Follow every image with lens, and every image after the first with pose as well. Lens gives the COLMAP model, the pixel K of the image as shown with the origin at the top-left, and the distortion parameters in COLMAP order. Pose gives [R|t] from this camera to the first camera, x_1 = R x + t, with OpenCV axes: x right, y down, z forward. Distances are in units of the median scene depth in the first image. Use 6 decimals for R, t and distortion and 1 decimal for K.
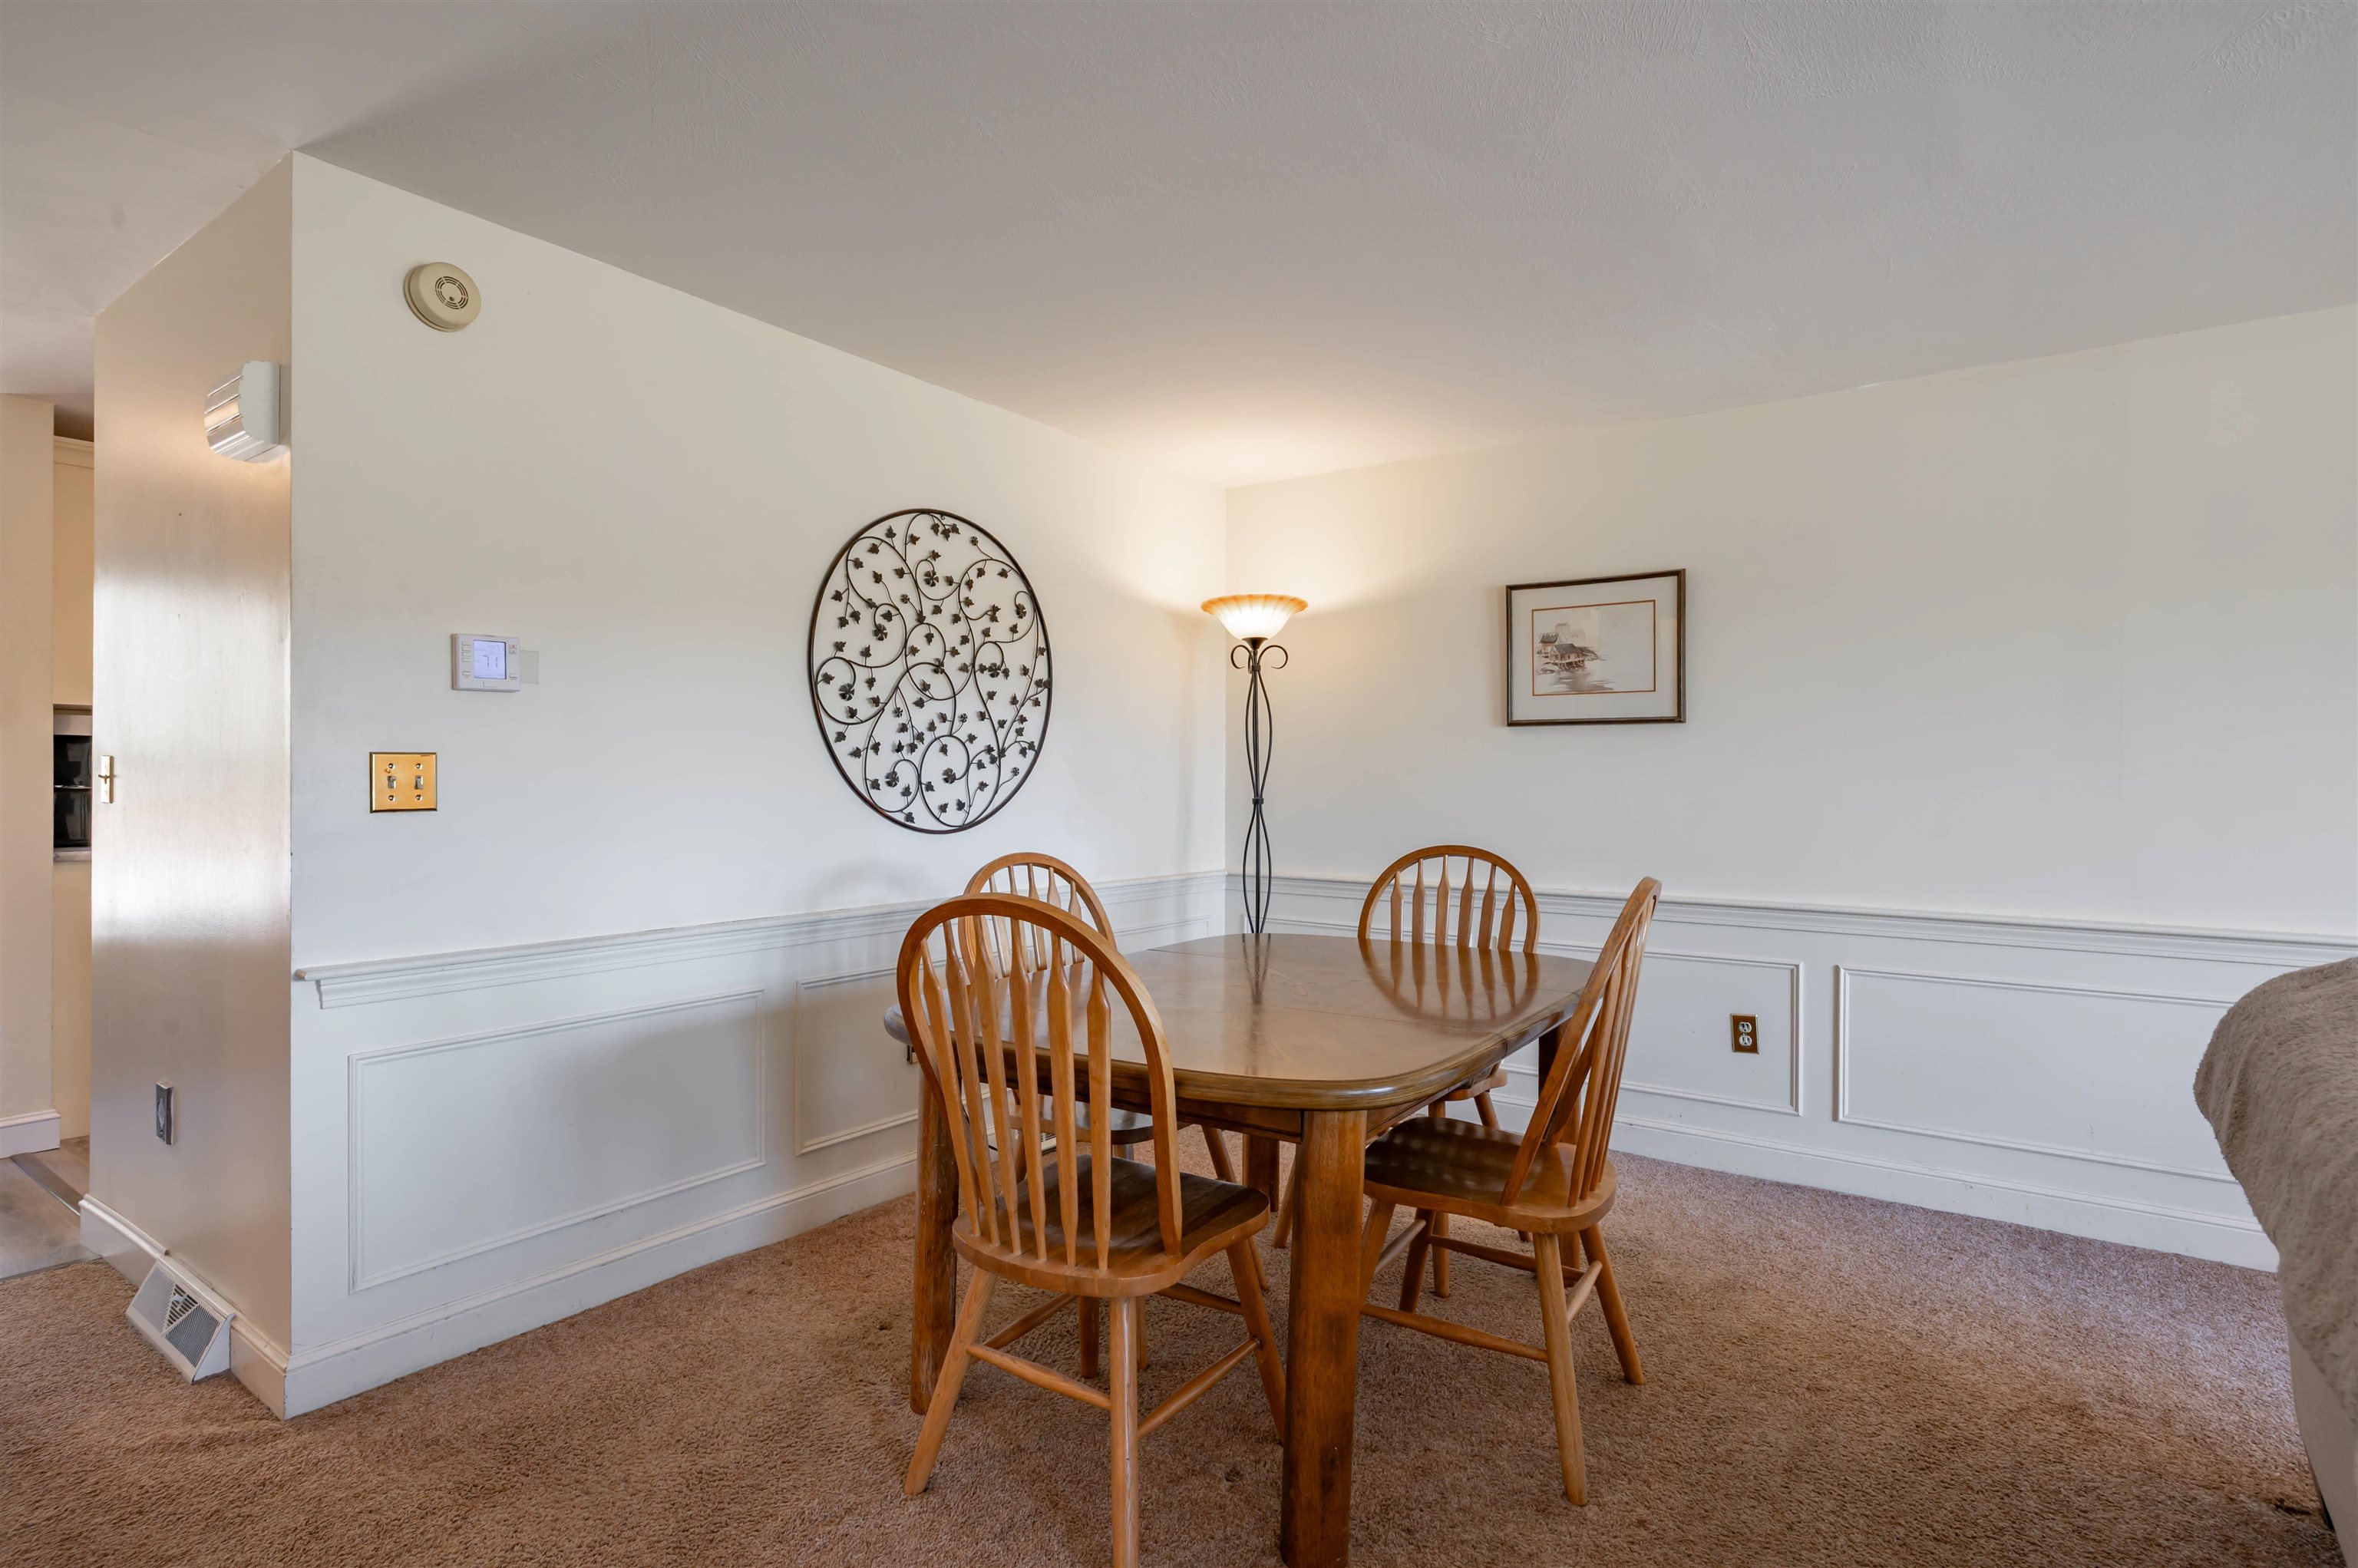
lens RADIAL K [[1152.0, 0, 1169.0], [0, 1152.0, 777.8], [0, 0, 1]] dist [-0.000231, 0.000766]
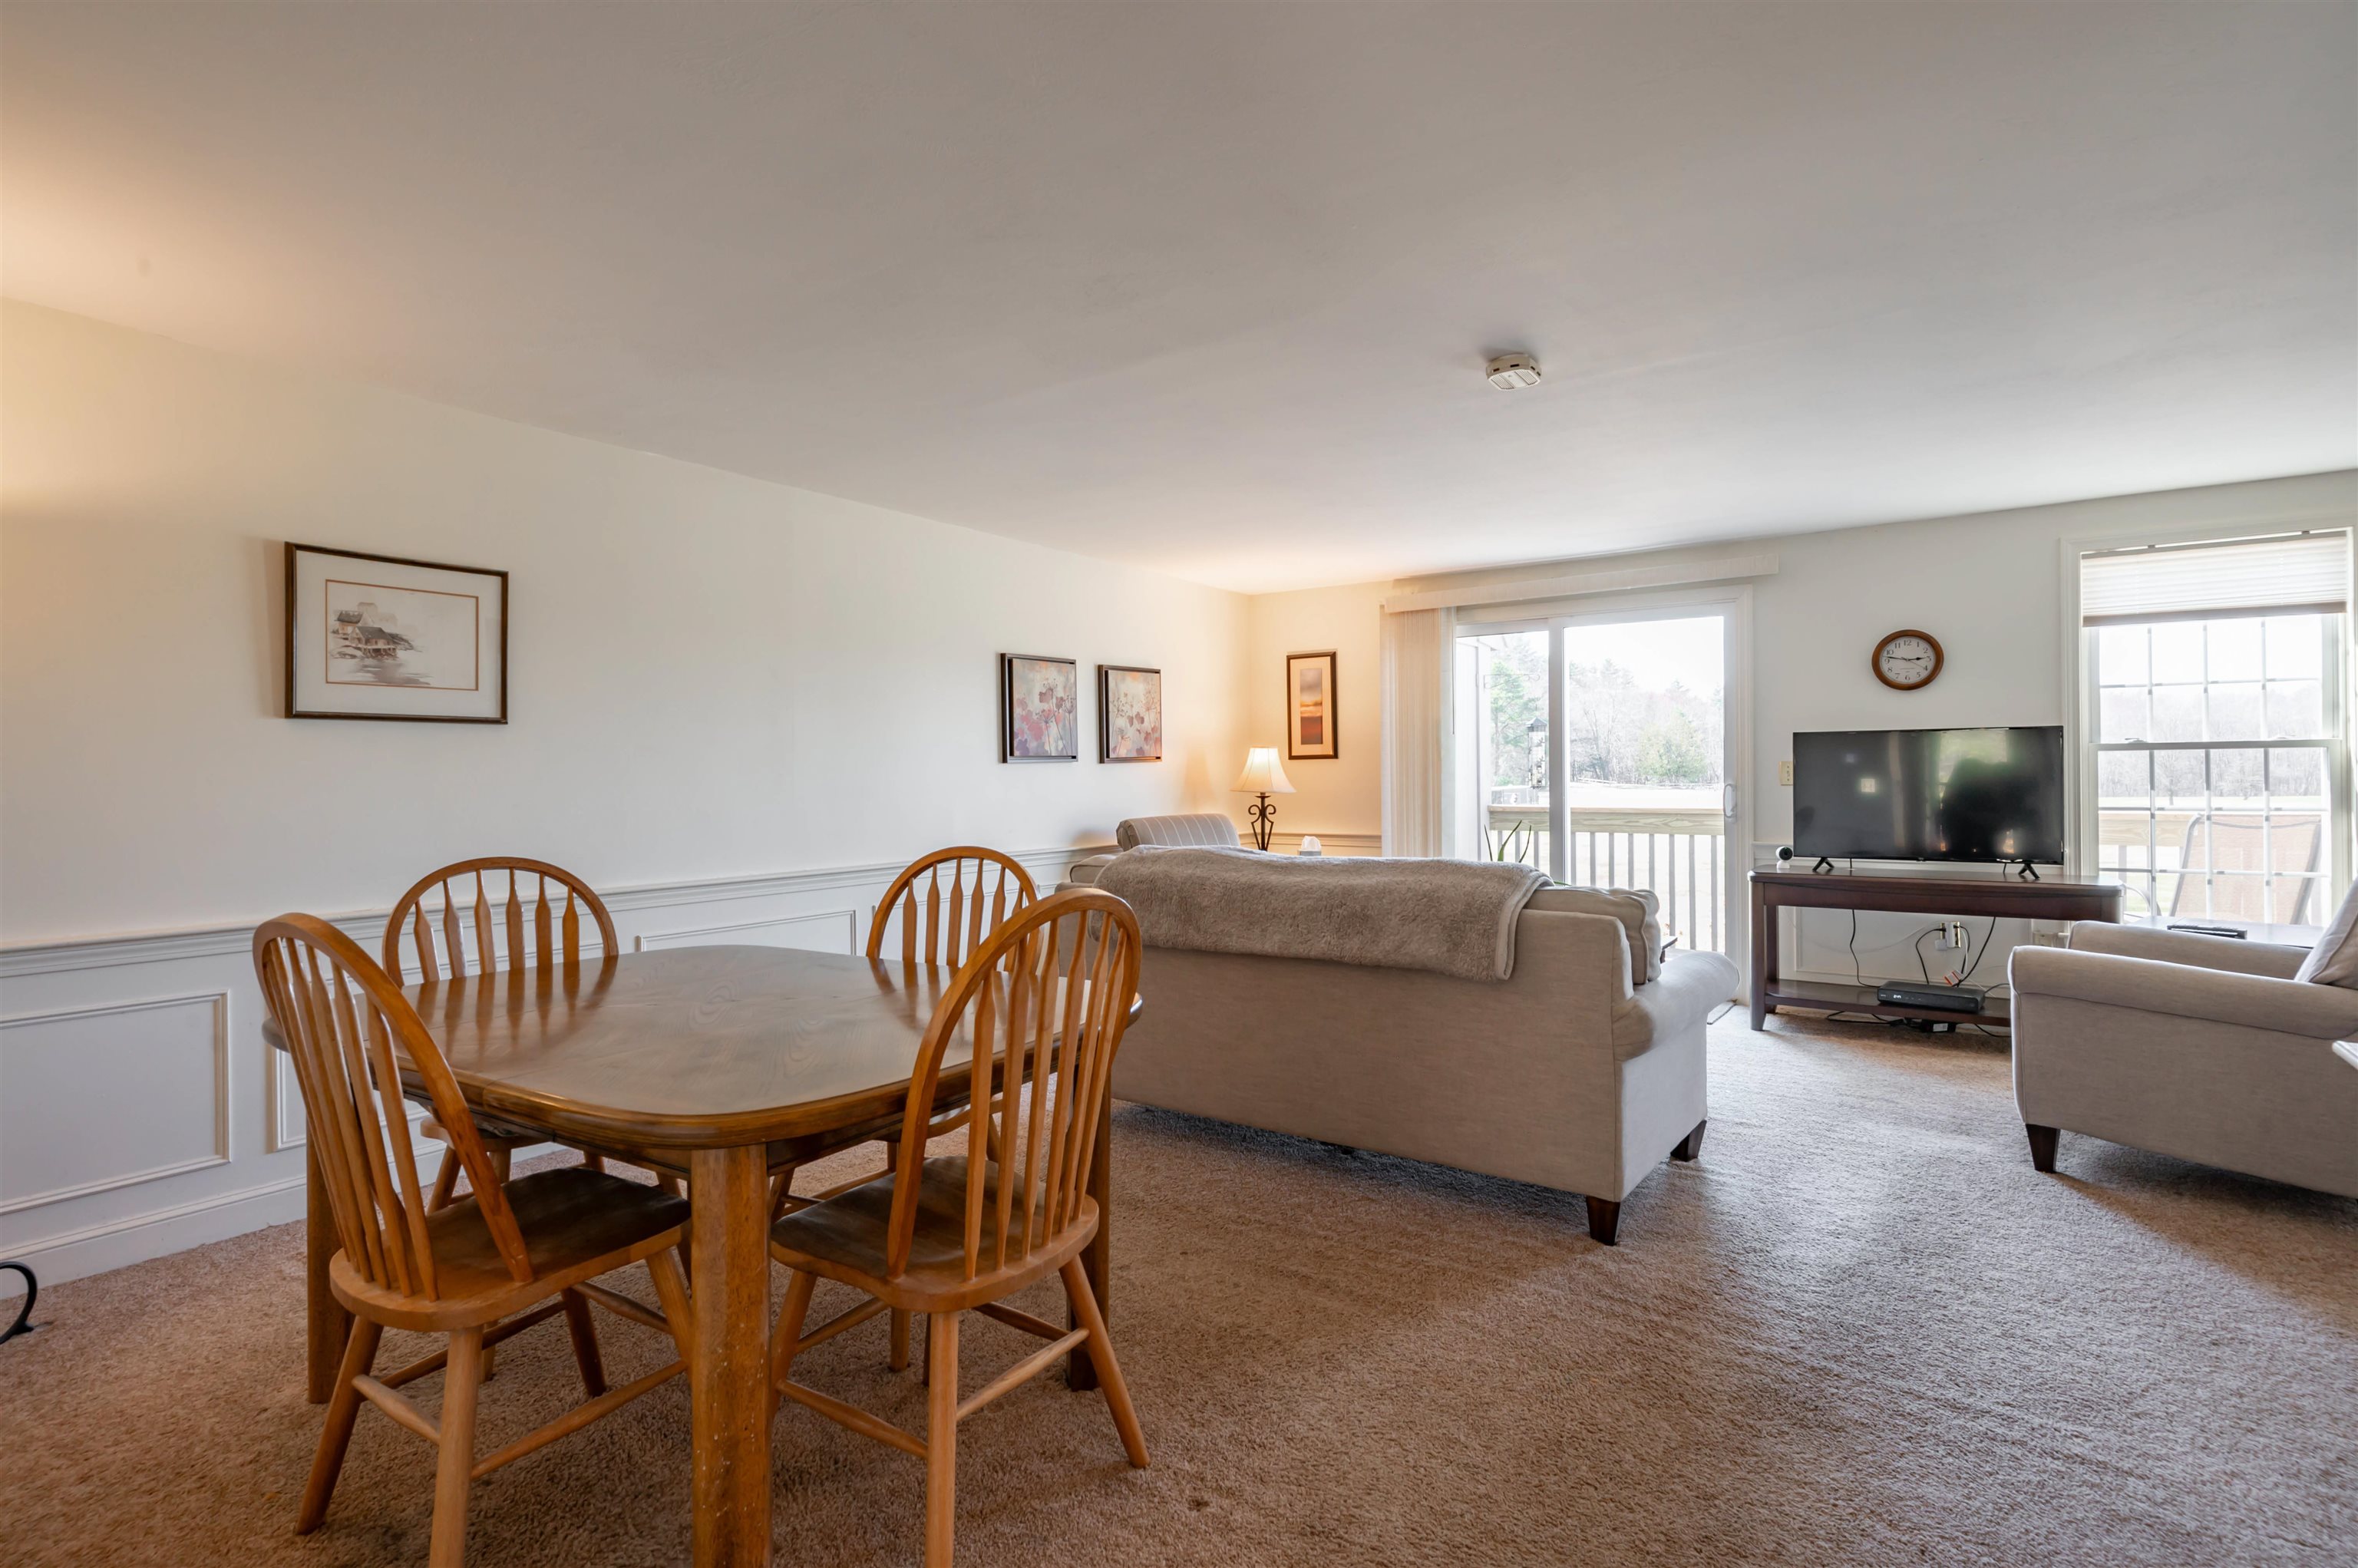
lens RADIAL K [[1152.0, 0, 1169.0], [0, 1152.0, 777.8], [0, 0, 1]] dist [-0.000231, 0.000766]
pose [[0.006568, -0.005621, 0.999963, -0.549397], [0.011699, 0.999916, 0.005544, -0.000101], [-0.999910, 0.011663, 0.006634, 0.413595]]
